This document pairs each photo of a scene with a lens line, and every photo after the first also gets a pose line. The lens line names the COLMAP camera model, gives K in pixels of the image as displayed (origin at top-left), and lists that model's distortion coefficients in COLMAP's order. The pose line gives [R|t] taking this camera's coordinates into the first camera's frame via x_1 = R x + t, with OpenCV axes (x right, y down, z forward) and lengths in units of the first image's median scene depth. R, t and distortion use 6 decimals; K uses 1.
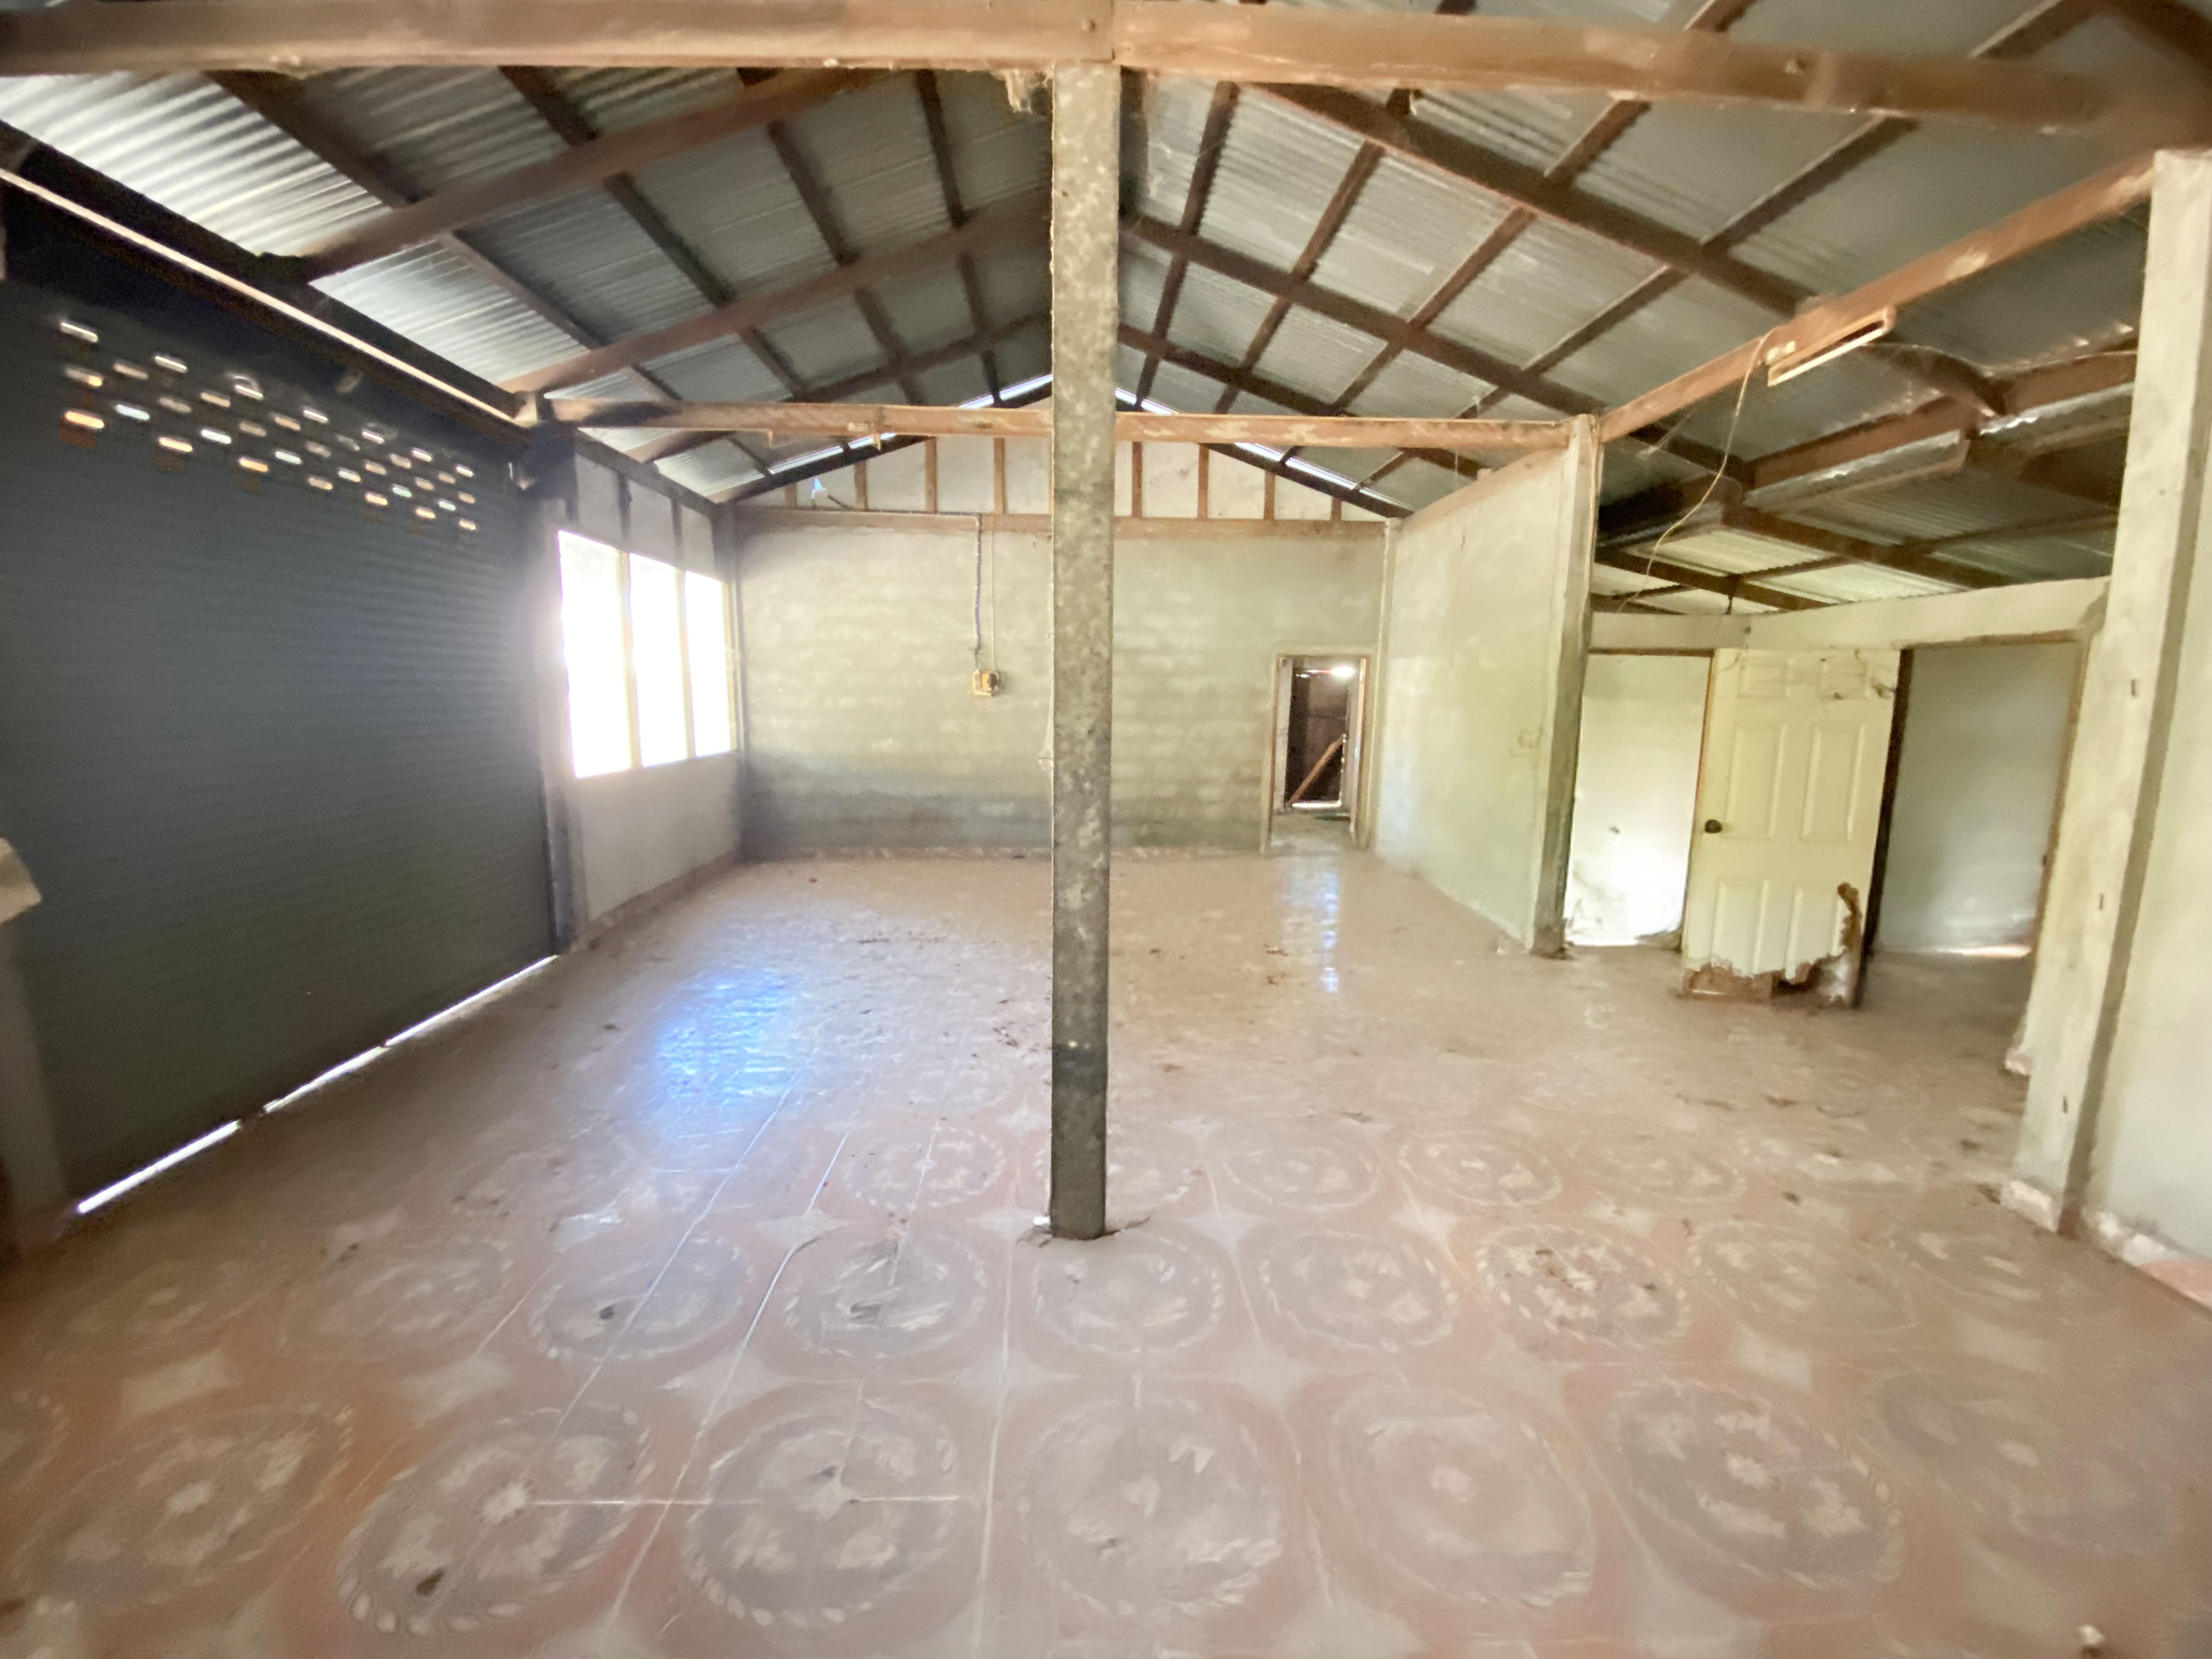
lens RADIAL K [[843.0, 0, 1106.0], [0, 843.0, 829.5], [0, 0, 1]] dist [-0.043309, -0.000196]
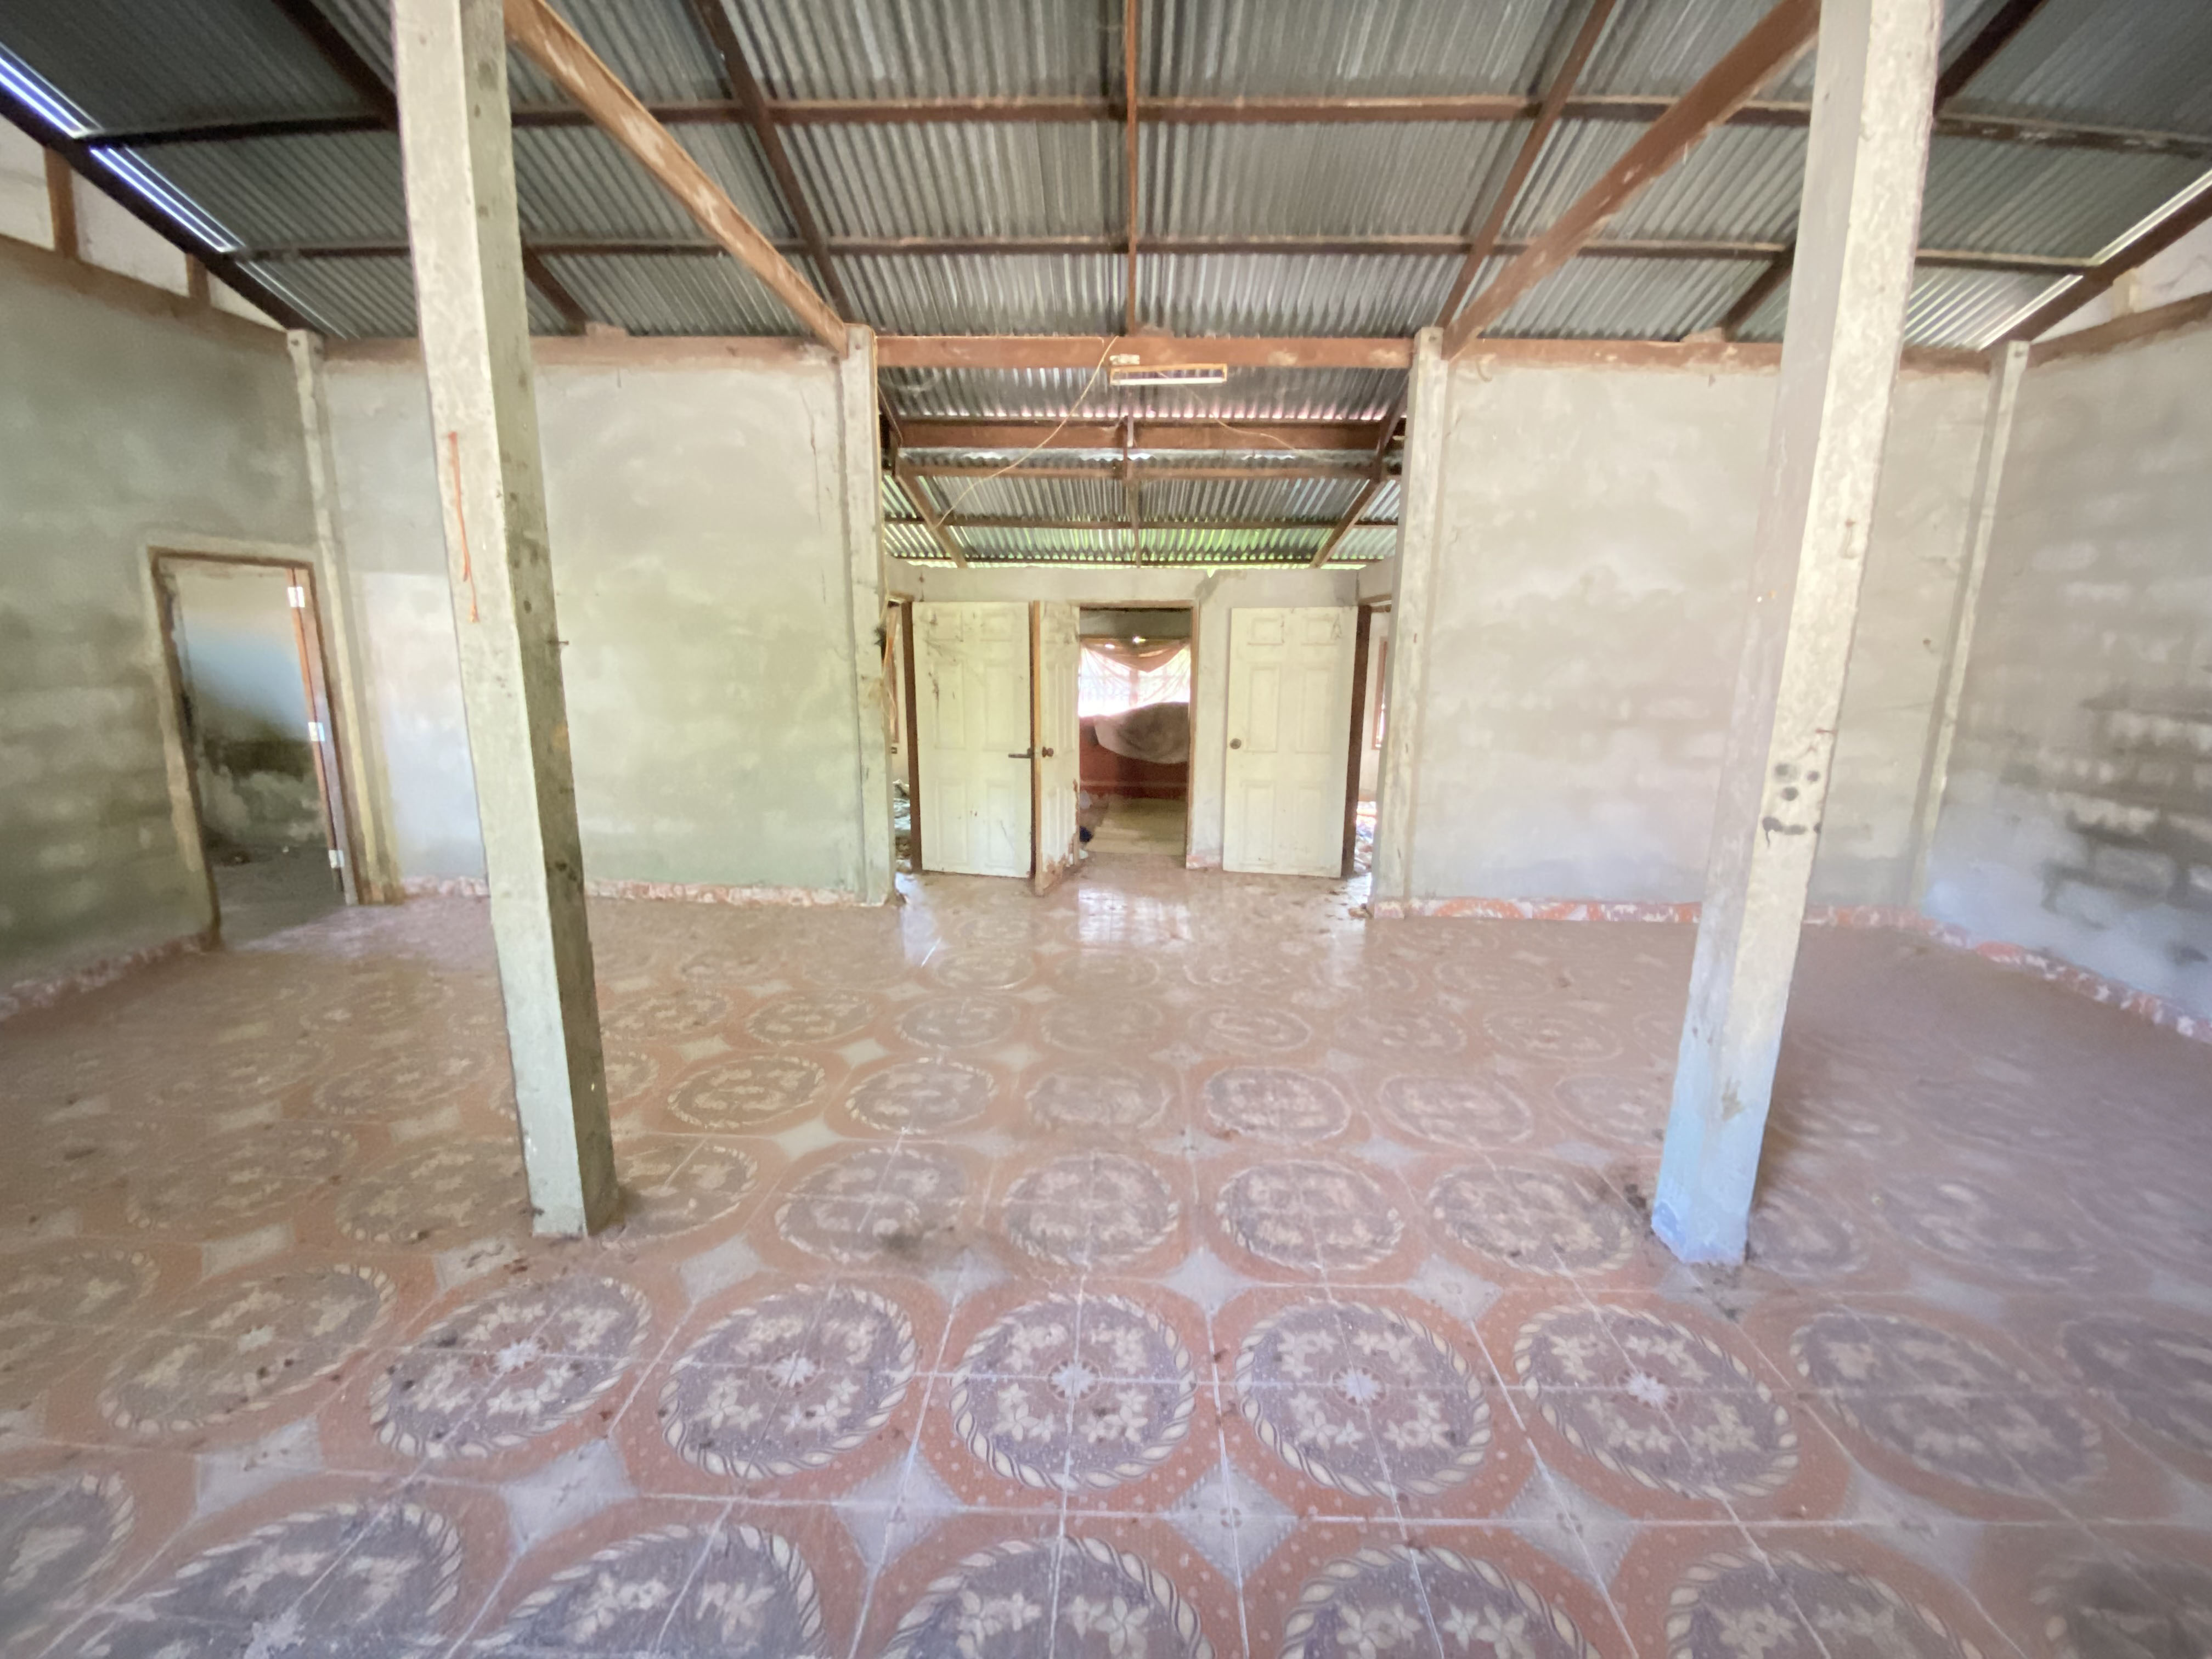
lens RADIAL K [[843.0, 0, 1106.0], [0, 843.0, 829.5], [0, 0, 1]] dist [-0.043309, -0.000196]
pose [[0.067102, -0.208958, 0.975620, -0.239966], [0.138369, 0.970324, 0.198307, -0.063044], [-0.988105, 0.121689, 0.094024, 0.426287]]
